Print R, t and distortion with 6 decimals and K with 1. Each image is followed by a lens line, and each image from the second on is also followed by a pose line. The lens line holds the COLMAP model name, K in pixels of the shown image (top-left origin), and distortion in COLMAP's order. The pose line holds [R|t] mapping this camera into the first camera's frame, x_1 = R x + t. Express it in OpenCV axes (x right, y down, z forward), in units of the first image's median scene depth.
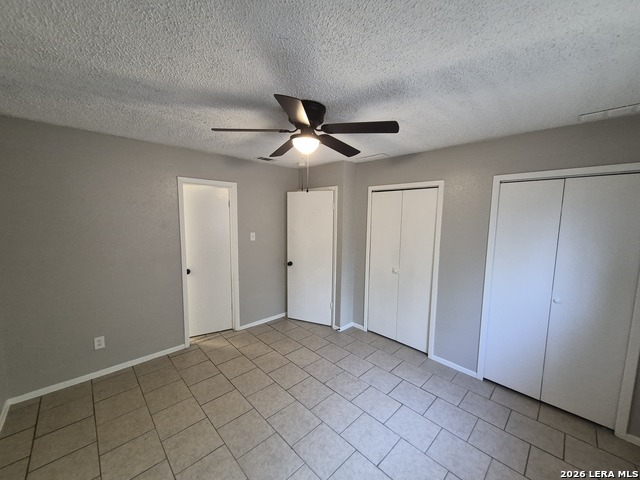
lens RADIAL K [[251.4, 0, 314.2], [0, 251.4, 242.3], [0, 0, 1]] dist [0.009455, -0.000553]
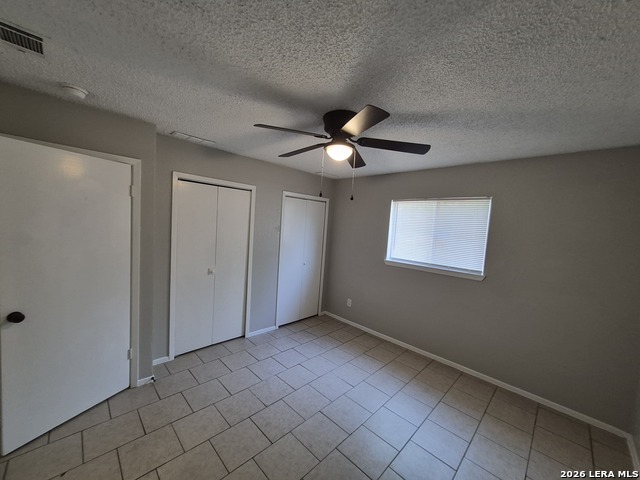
lens RADIAL K [[251.4, 0, 319.4], [0, 251.4, 240.5], [0, 0, 1]] dist [0.009455, -0.000553]
pose [[-0.029059, -0.091098, 0.995418, -0.709015], [0.032248, 0.995235, 0.092022, -0.086650], [-0.999057, 0.034774, -0.025982, 0.725834]]
